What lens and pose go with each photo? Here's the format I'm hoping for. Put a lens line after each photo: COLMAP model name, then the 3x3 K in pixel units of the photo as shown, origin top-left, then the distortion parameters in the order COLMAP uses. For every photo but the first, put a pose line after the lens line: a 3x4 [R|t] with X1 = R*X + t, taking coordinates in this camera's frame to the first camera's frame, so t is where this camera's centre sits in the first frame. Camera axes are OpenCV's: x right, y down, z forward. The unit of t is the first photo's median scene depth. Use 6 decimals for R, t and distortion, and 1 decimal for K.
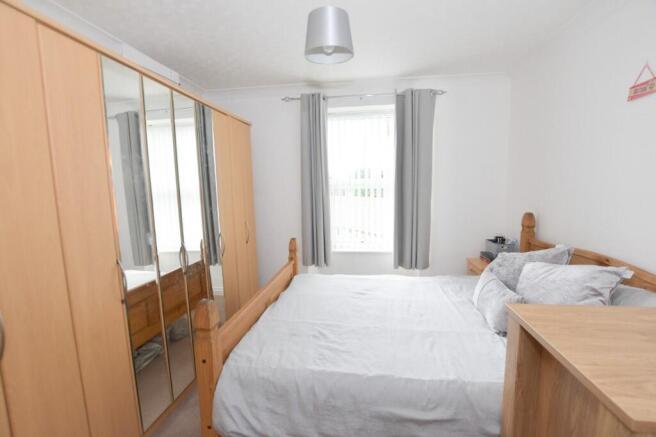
lens RADIAL K [[313.4, 0, 328.3], [0, 313.4, 209.9], [0, 0, 1]] dist [-0.002110, -0.000288]
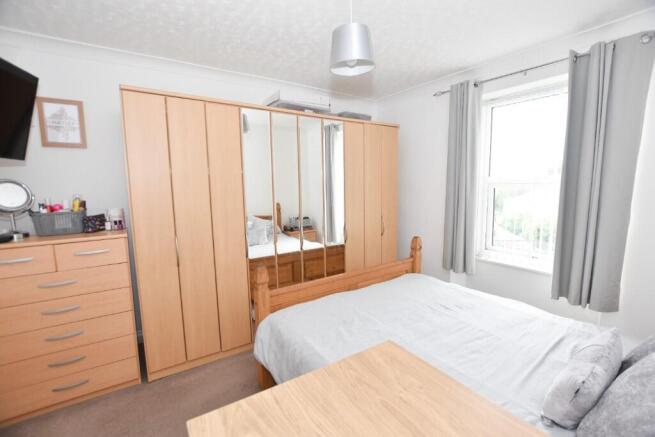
lens RADIAL K [[302.4, 0, 327.5], [0, 302.4, 218.5], [0, 0, 1]] dist [0.002363, 0.000174]
pose [[0.668446, 0.100720, -0.736910, 0.381622], [-0.055748, 0.994786, 0.085397, -0.034422], [0.741669, -0.016002, 0.670576, 0.121899]]
